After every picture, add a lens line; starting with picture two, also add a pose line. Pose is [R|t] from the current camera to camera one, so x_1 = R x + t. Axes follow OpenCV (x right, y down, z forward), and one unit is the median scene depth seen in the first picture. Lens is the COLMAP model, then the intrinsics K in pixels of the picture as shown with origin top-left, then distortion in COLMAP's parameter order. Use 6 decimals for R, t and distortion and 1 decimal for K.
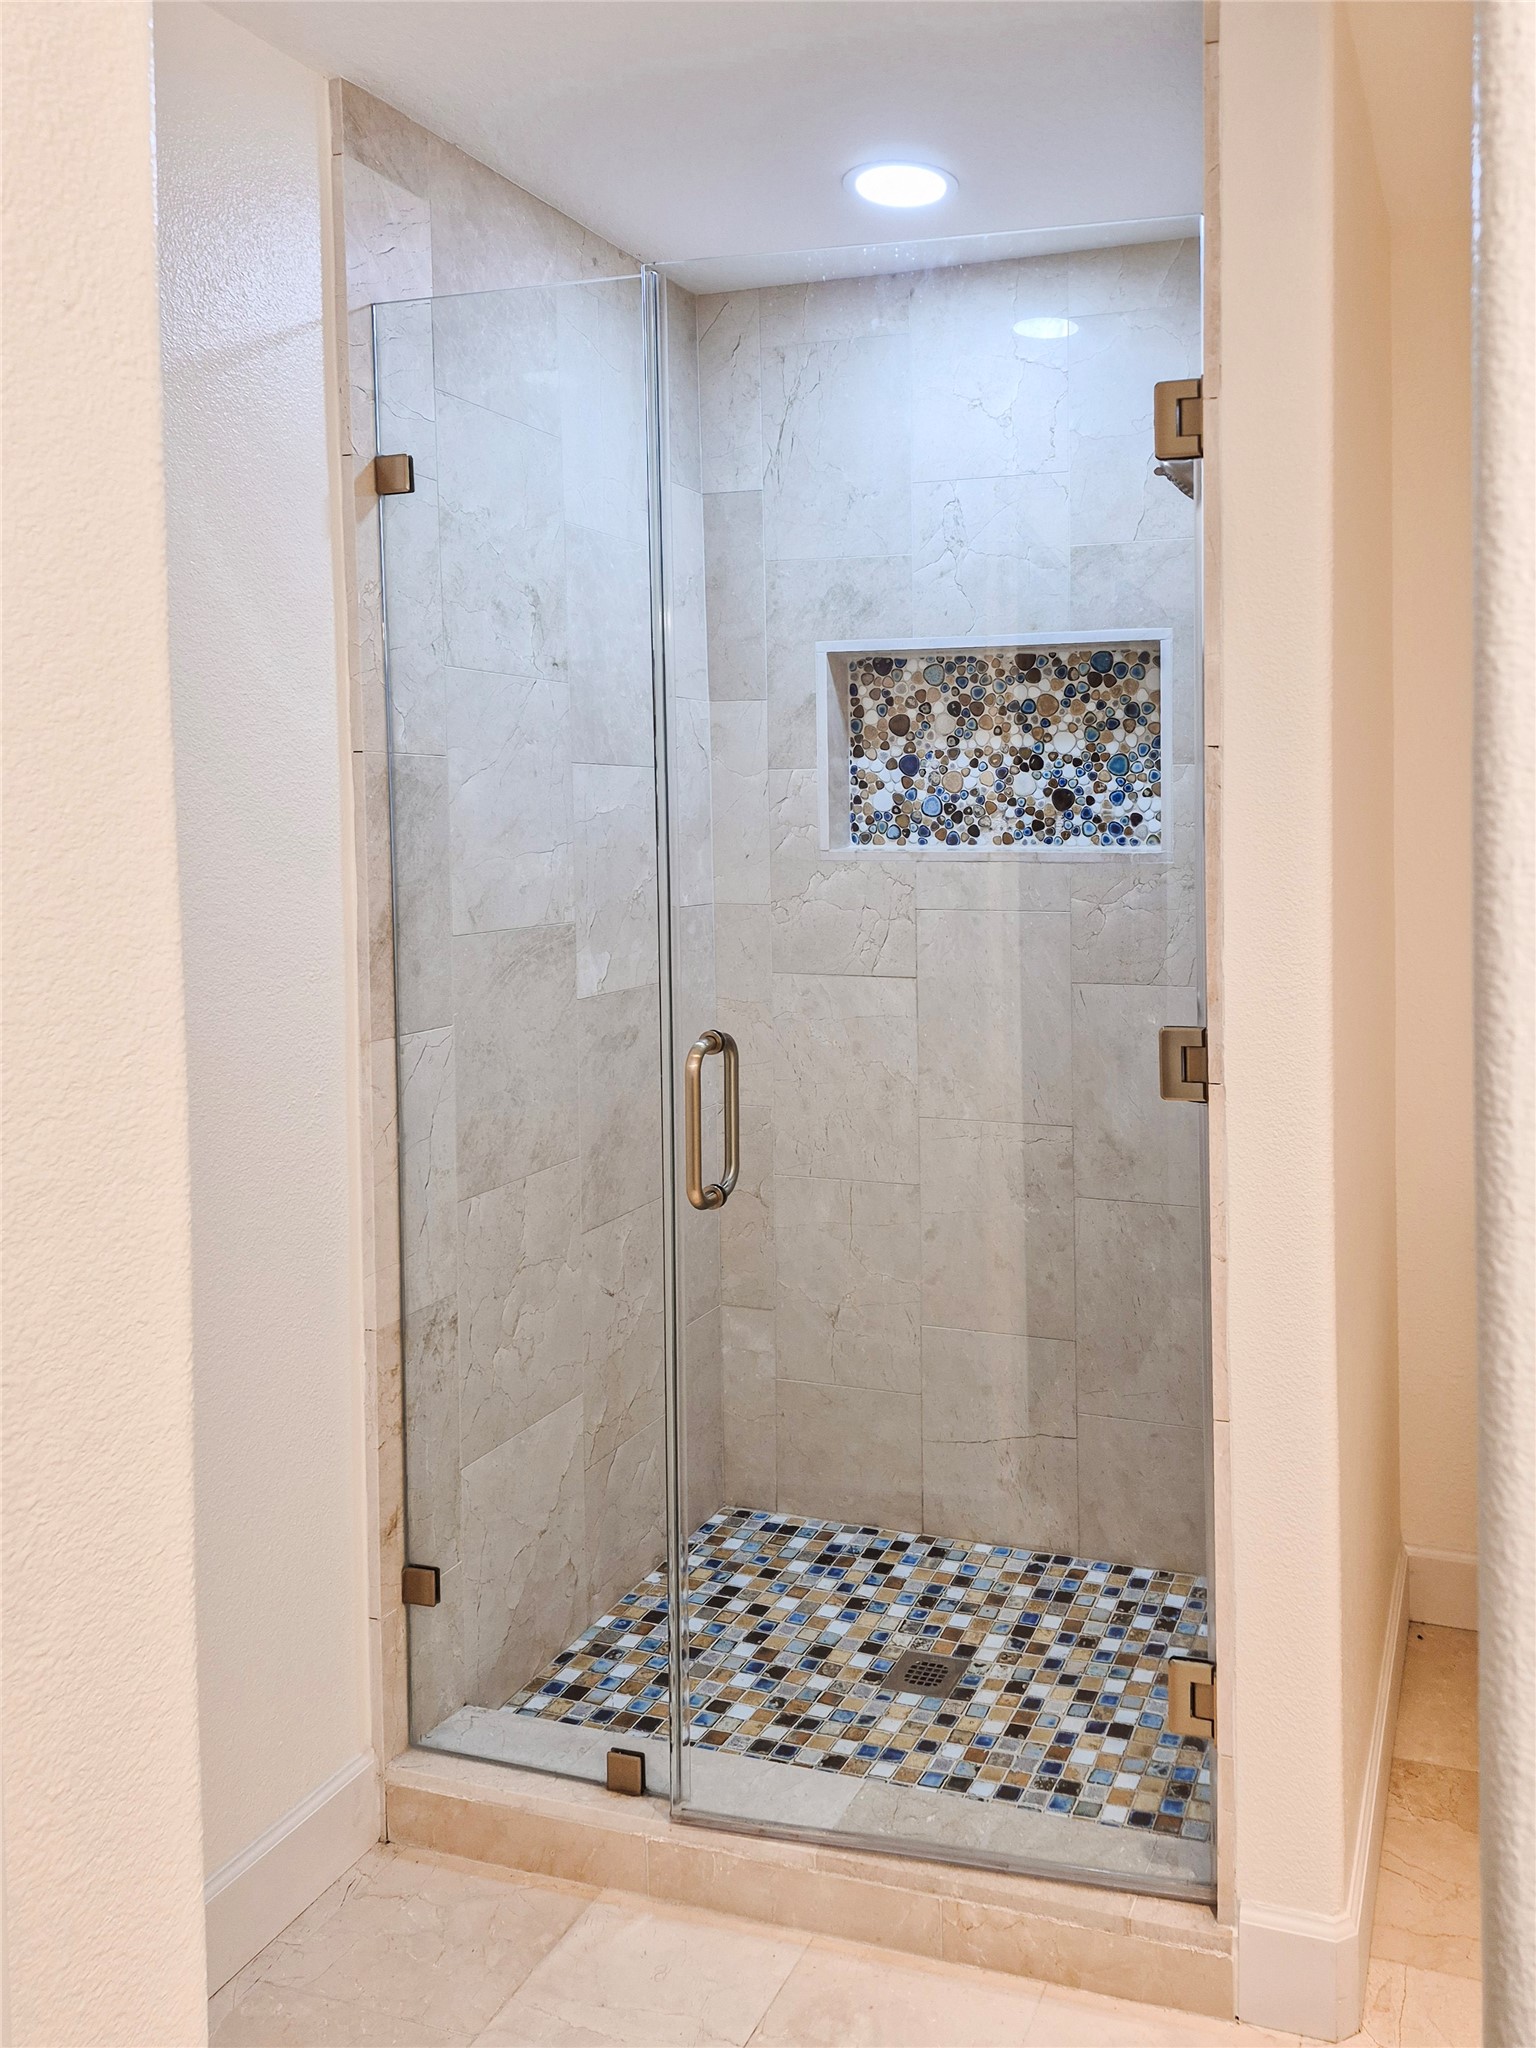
lens RADIAL K [[2008.1, 0, 777.9], [0, 2008.1, 936.5], [0, 0, 1]] dist [0.199061, -0.368214]
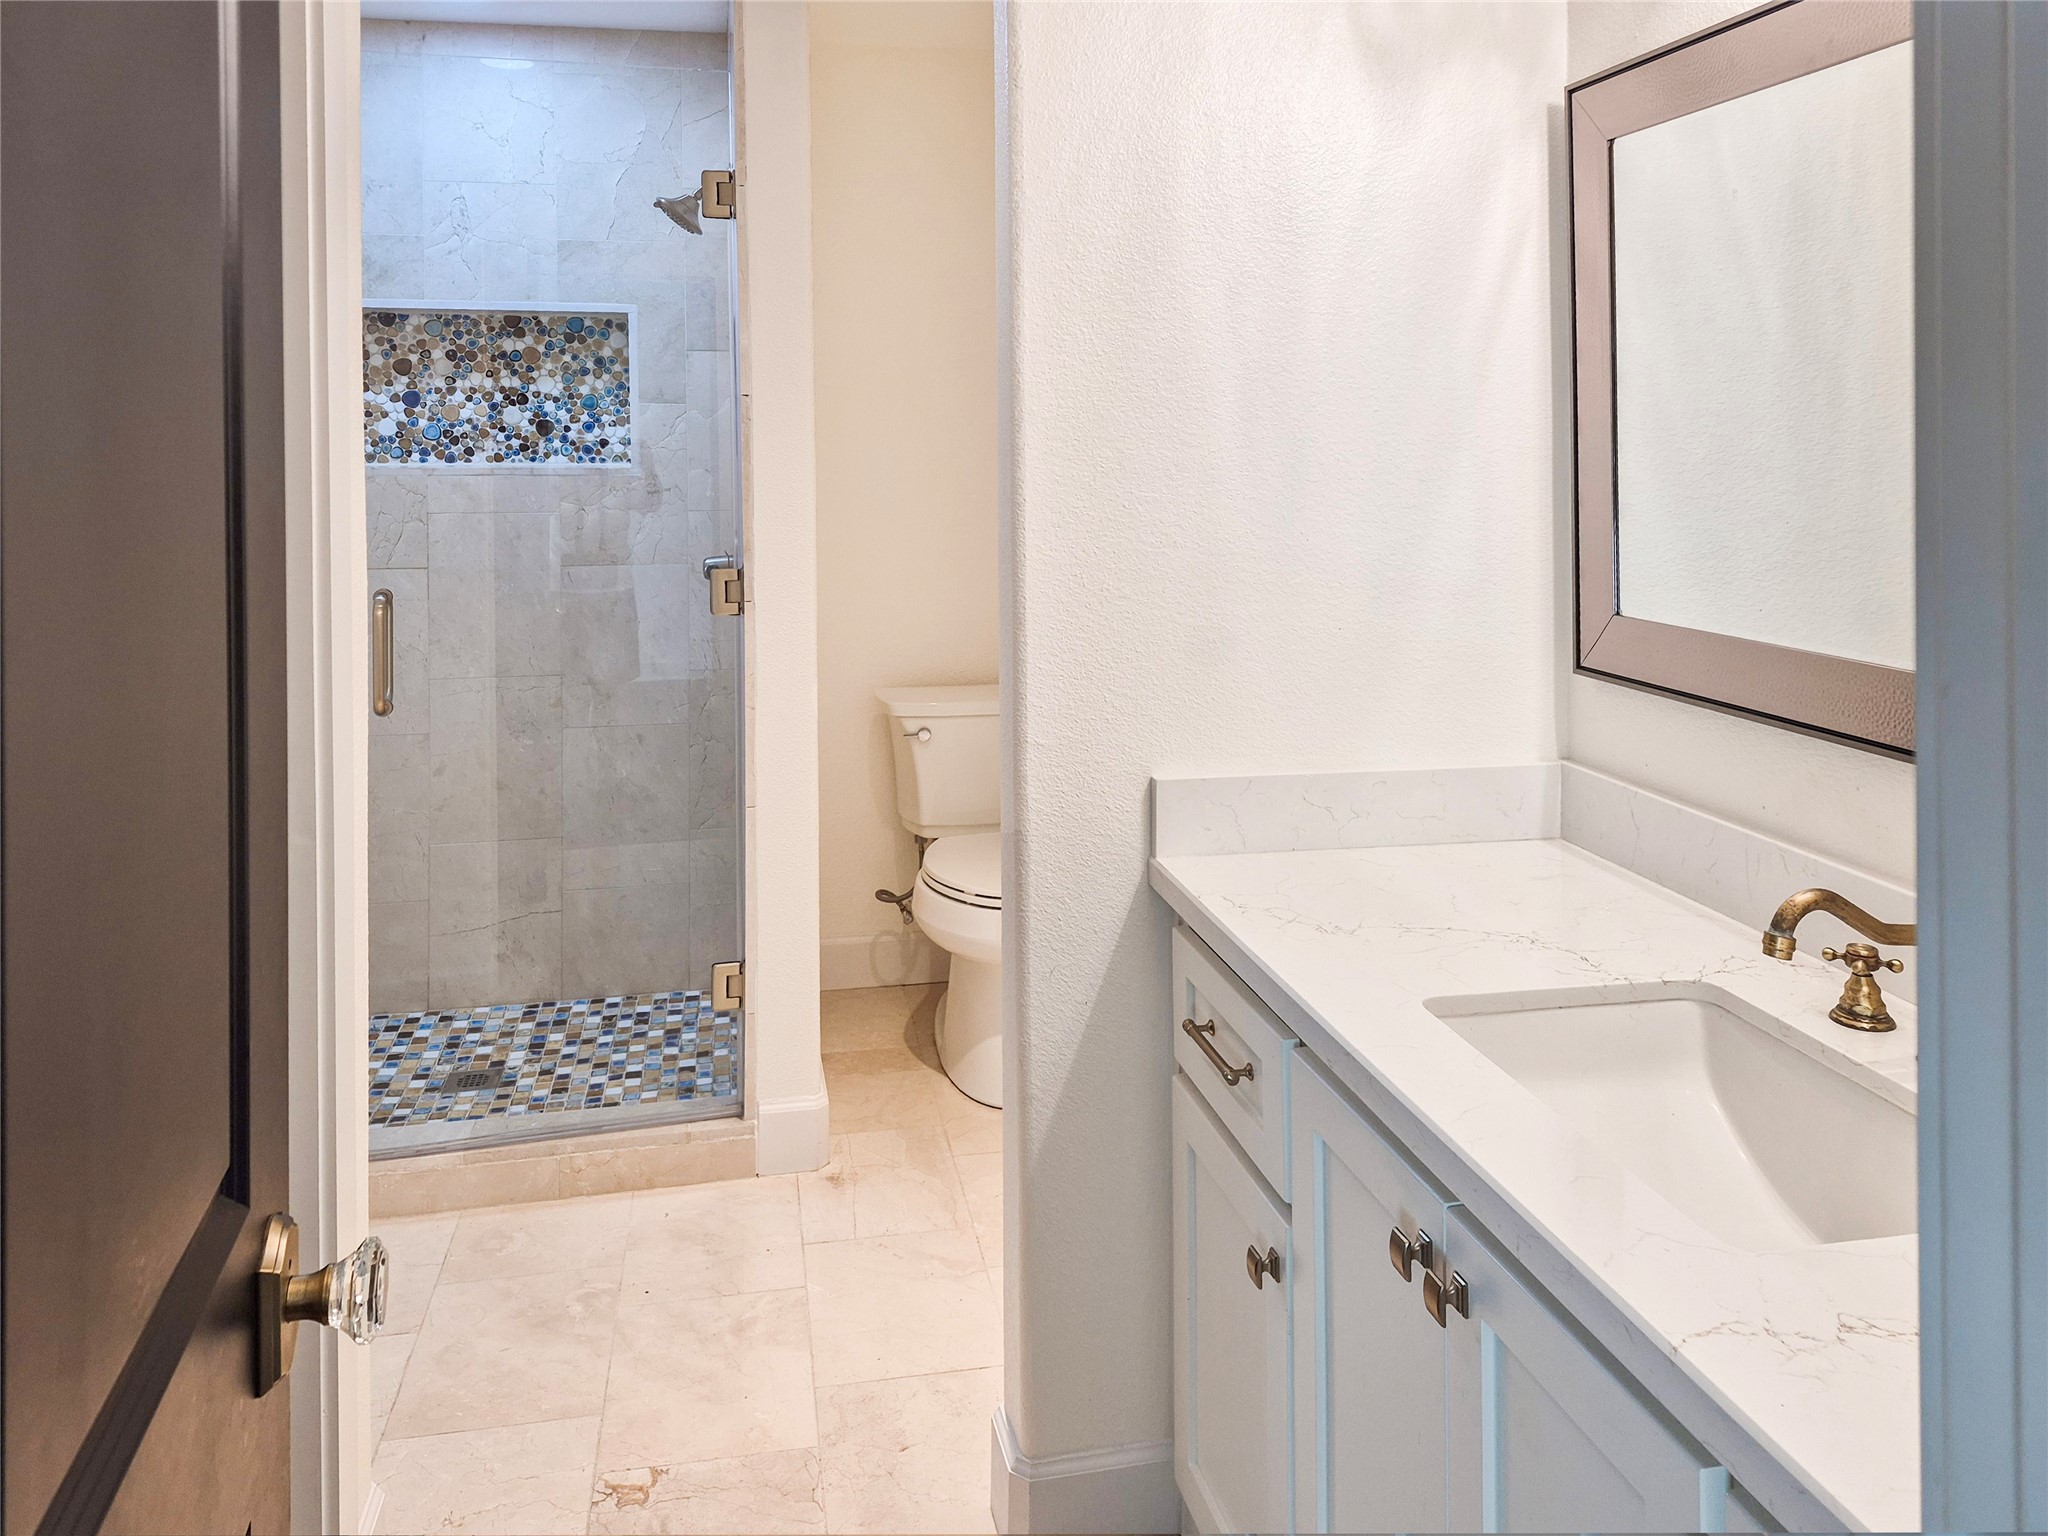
lens RADIAL K [[2008.1, 0, 1024.0], [0, 2008.1, 768.0], [0, 0, 1]] dist [0.199061, -0.368214]
pose [[0.880398, -0.077900, 0.467793, -0.226025], [0.033896, 0.994230, 0.101772, 0.029506], [-0.473022, -0.073743, 0.877959, -0.349413]]
